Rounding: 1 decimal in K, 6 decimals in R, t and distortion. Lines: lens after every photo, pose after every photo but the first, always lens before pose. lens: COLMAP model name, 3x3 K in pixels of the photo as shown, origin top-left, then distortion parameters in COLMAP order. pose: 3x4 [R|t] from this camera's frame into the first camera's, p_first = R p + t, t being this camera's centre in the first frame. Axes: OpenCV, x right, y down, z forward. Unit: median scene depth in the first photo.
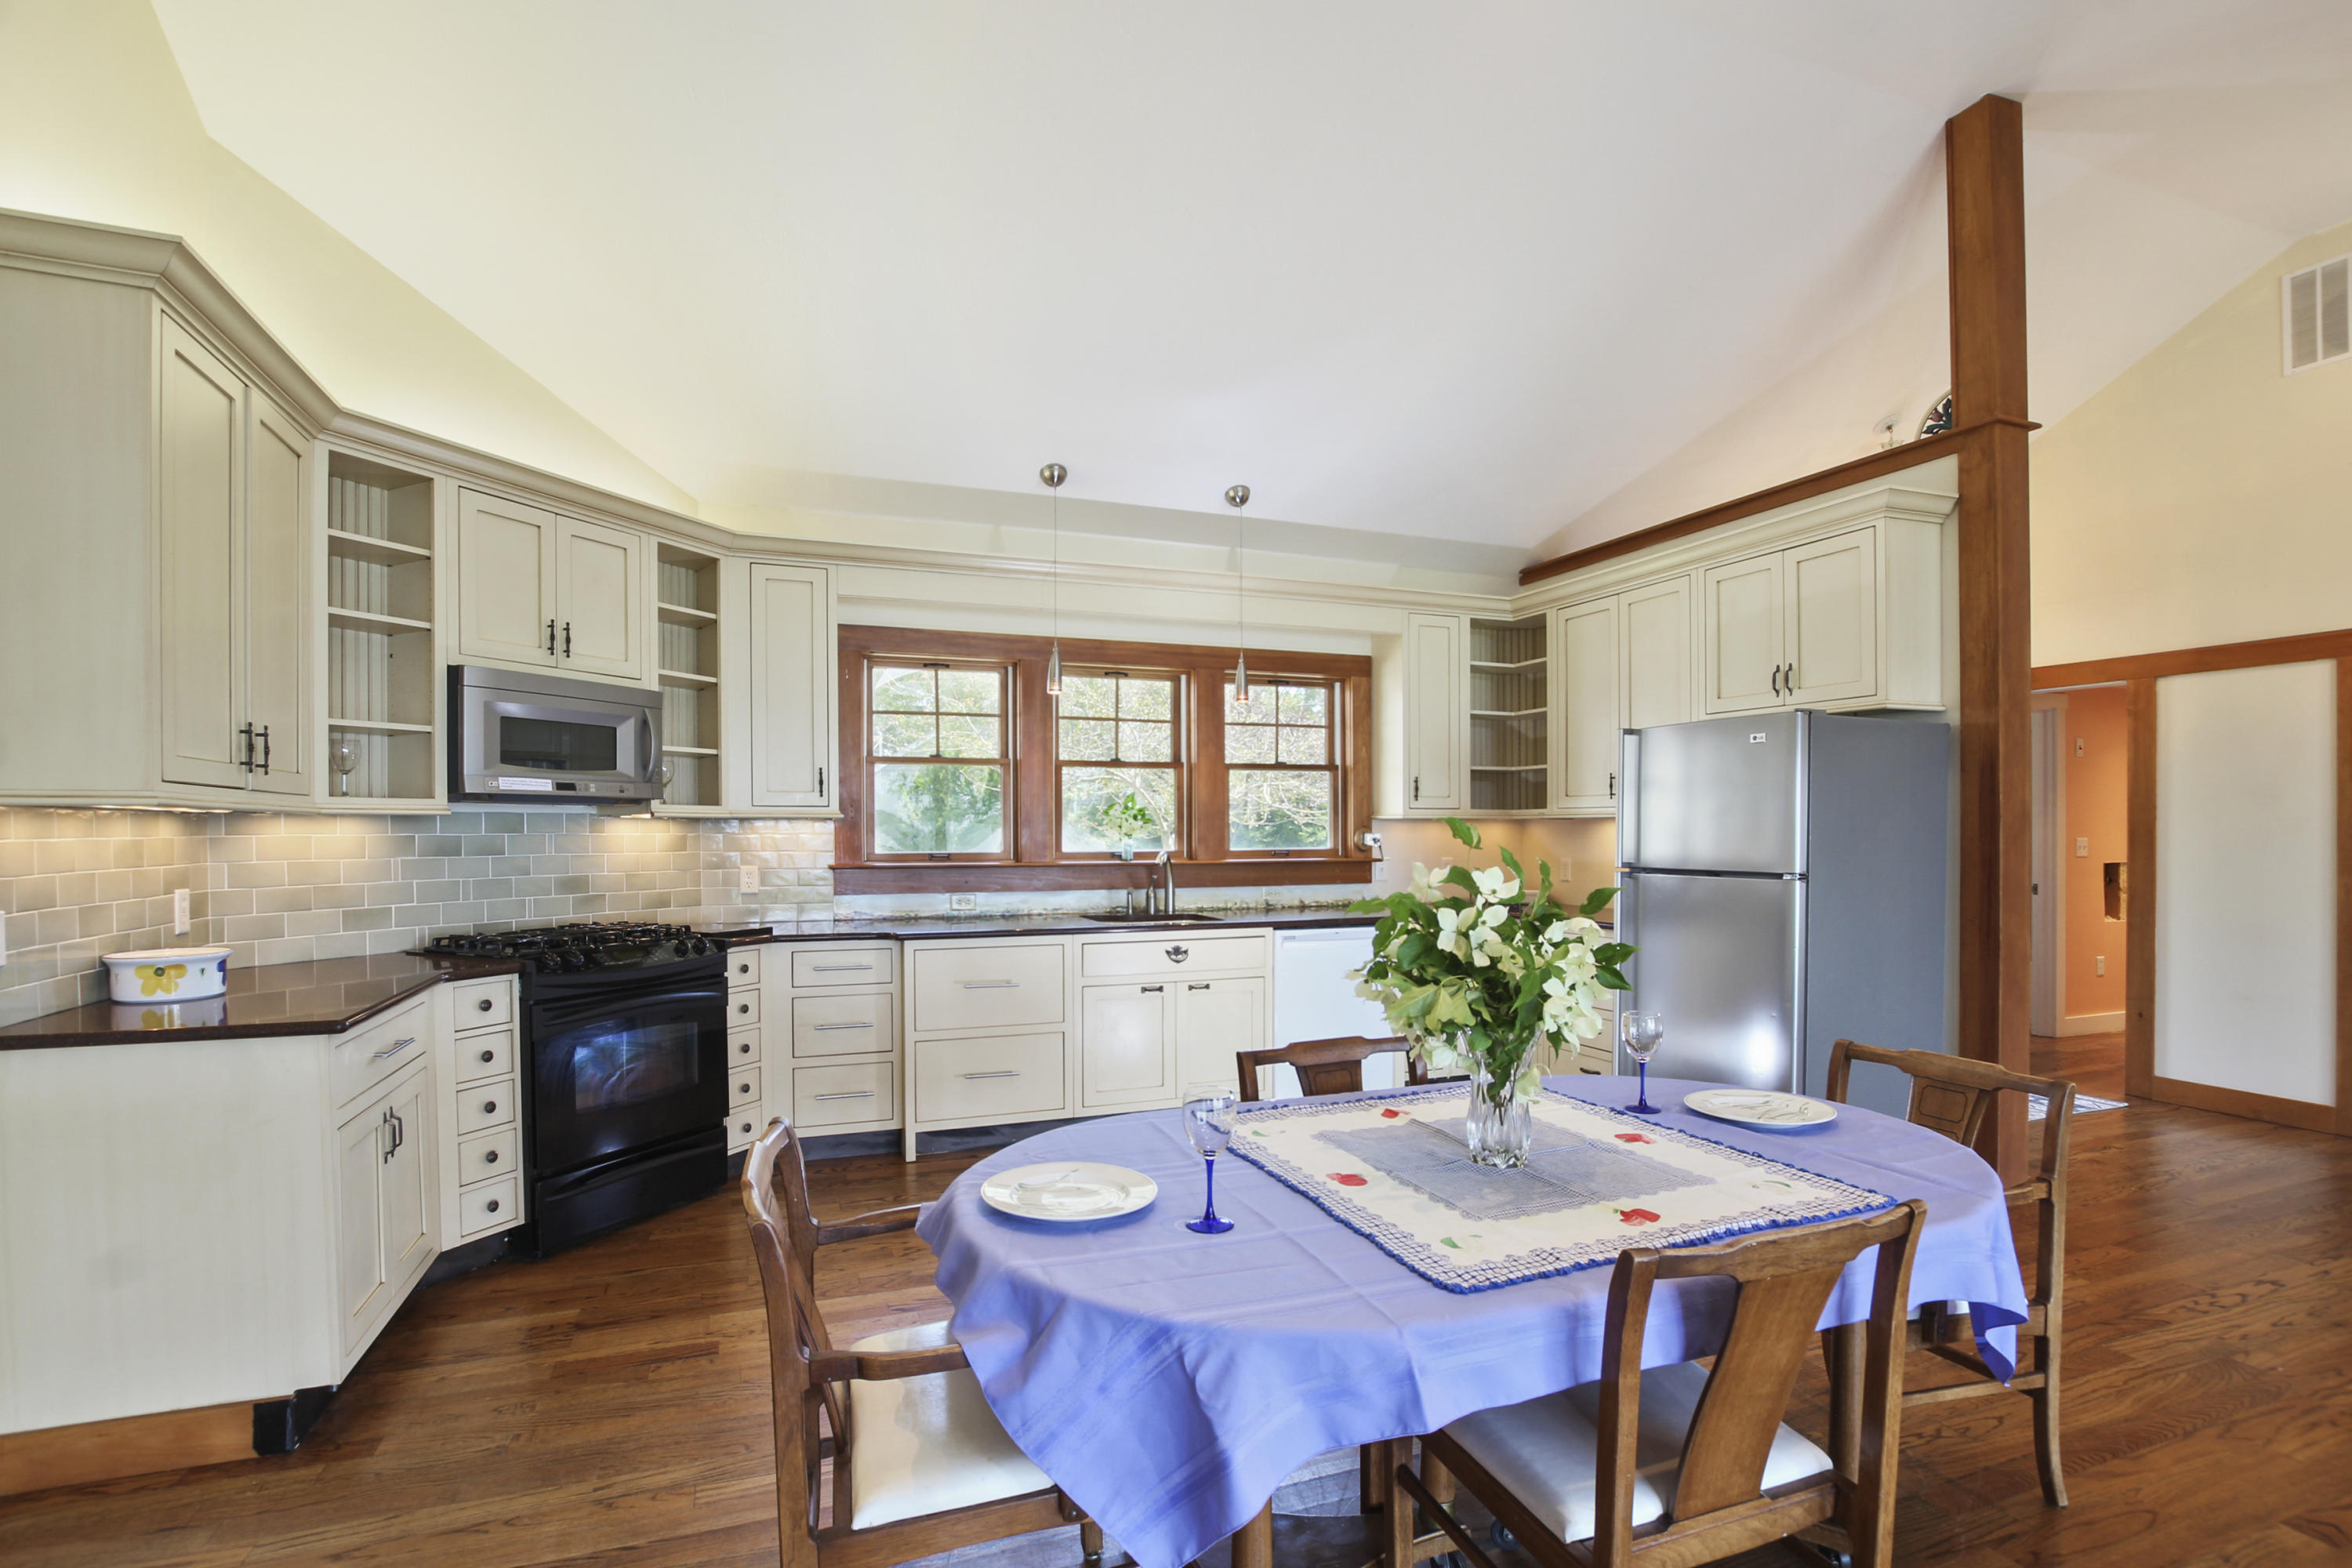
lens RADIAL K [[1100.1, 0, 1151.4], [0, 1100.1, 851.5], [0, 0, 1]] dist [-0.000968, -0.000140]
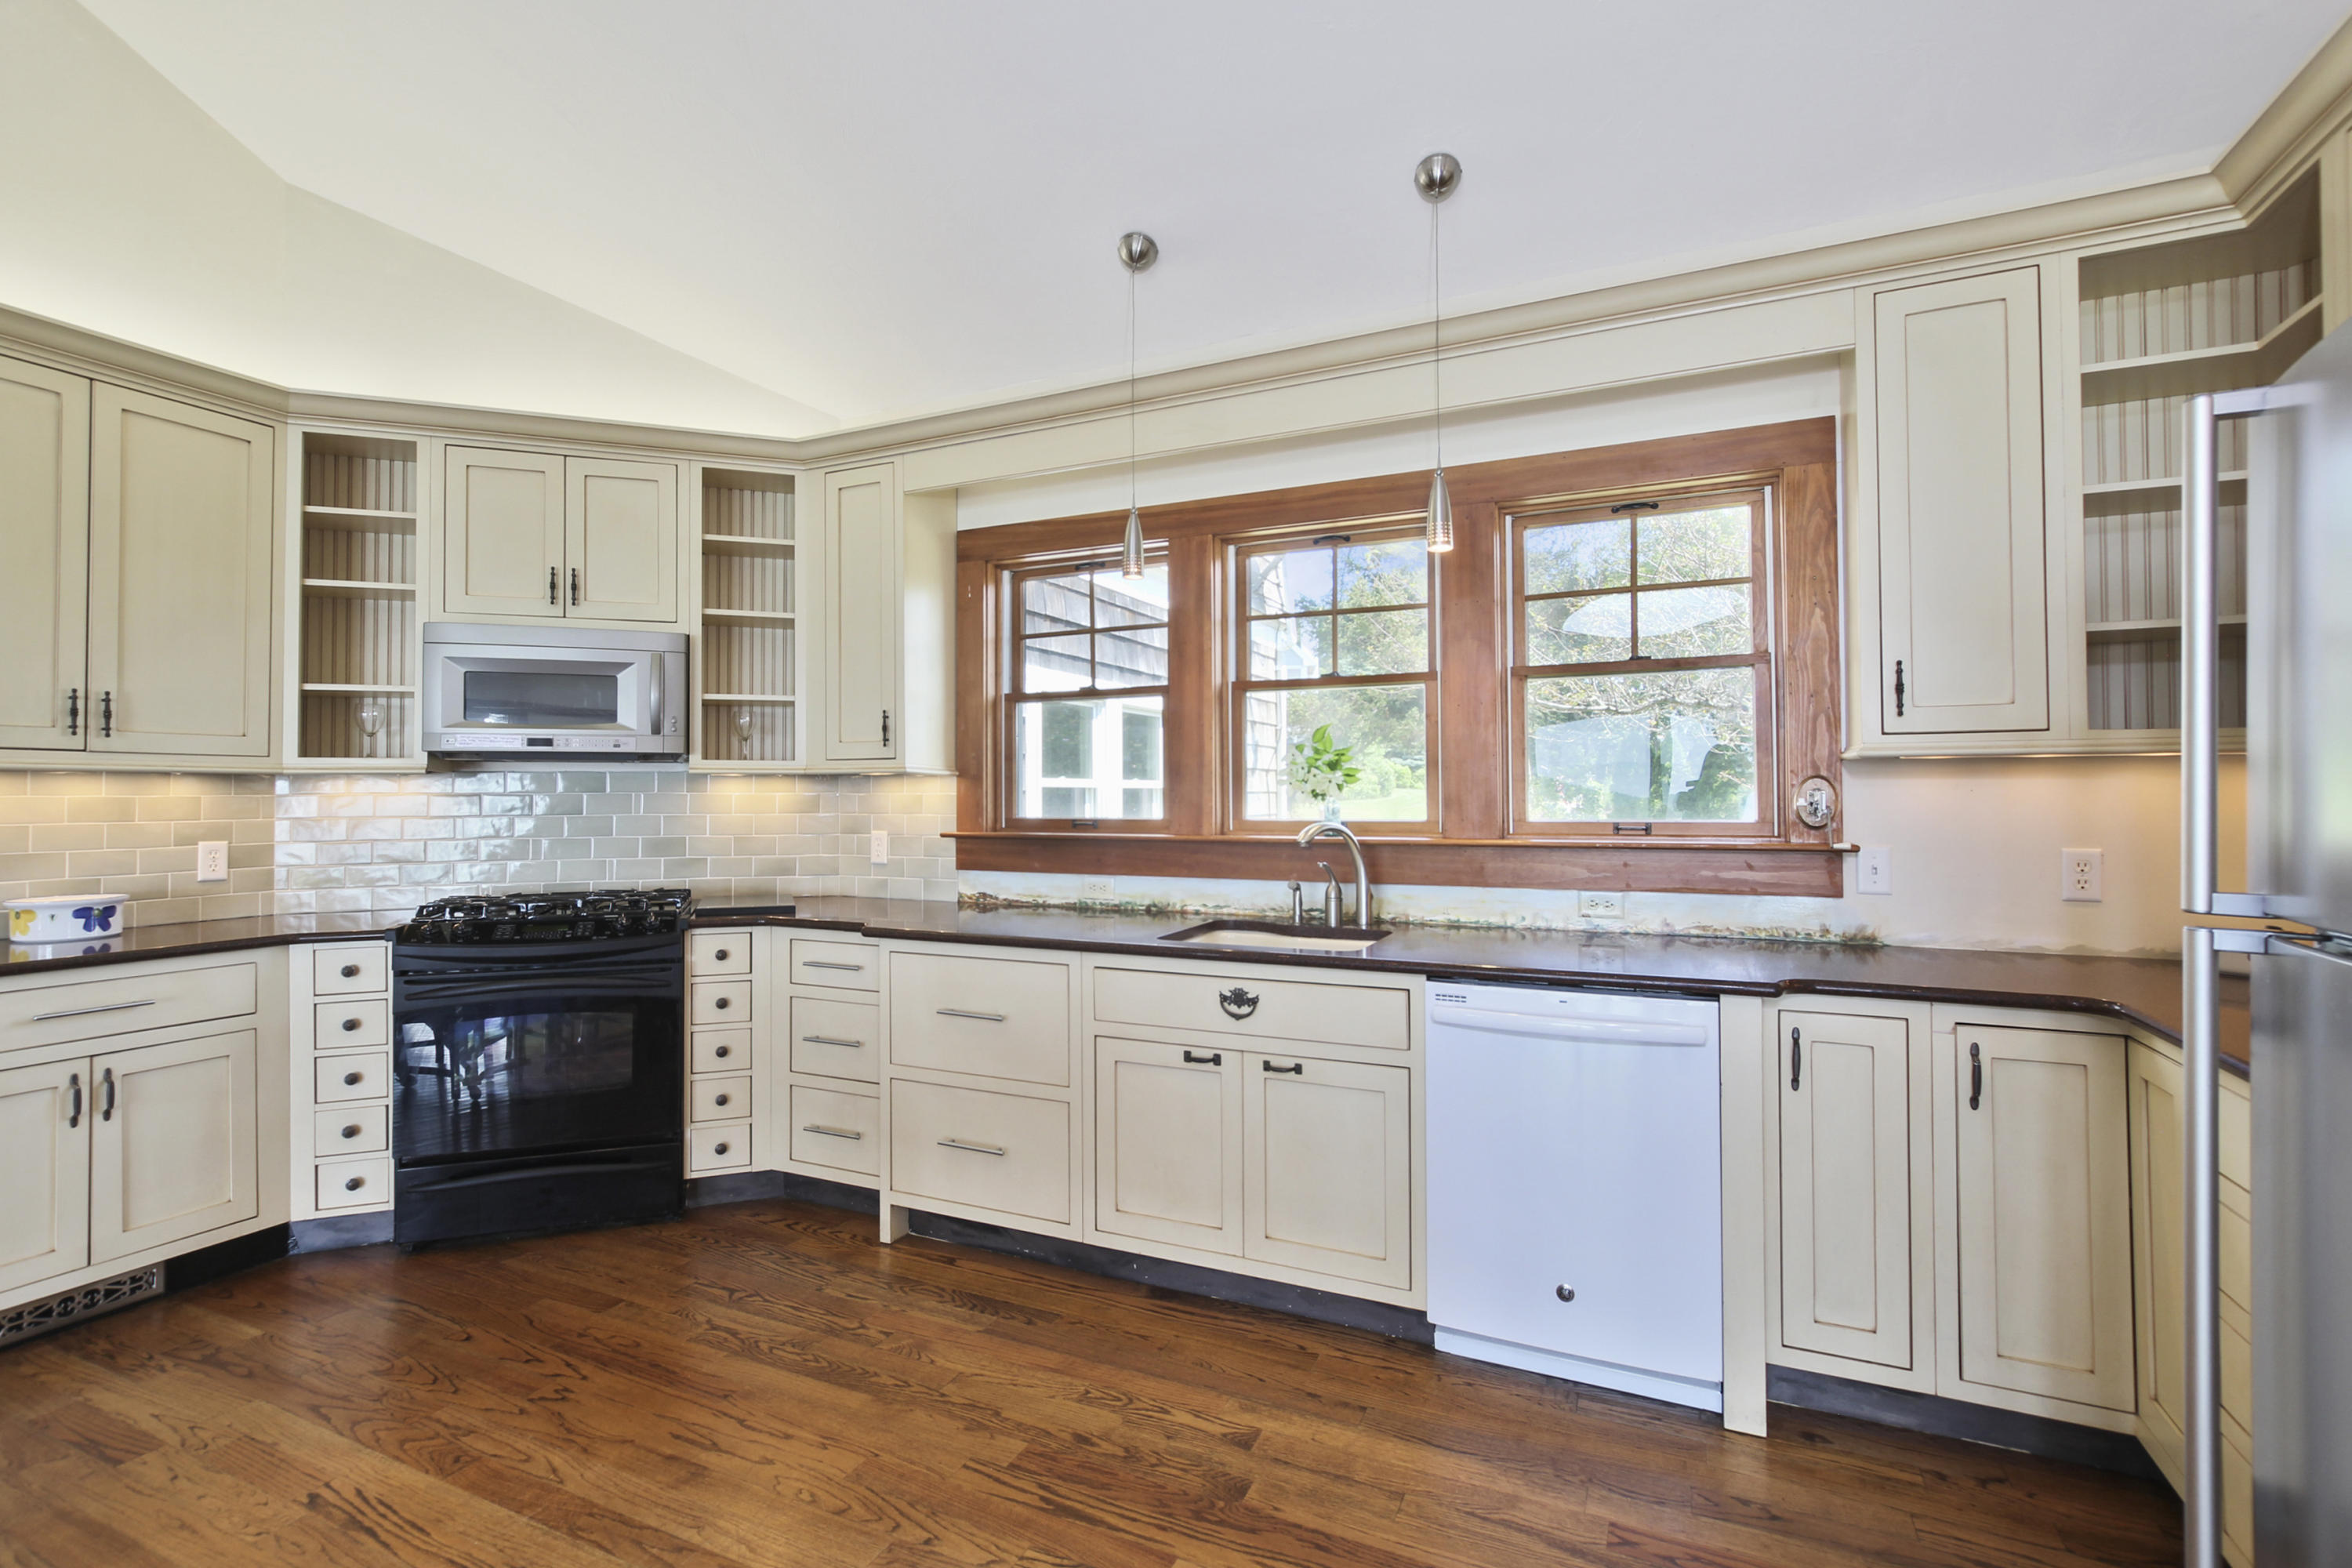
lens RADIAL K [[1080.0, 0, 1176.0], [0, 1080.0, 784.0], [0, 0, 1]] dist [-0.013499, 0.000318]
pose [[0.714711, -0.009550, -0.699354, 0.390384], [-0.010781, 0.999638, -0.024669, -0.005431], [0.699336, 0.025171, 0.714349, 0.578851]]
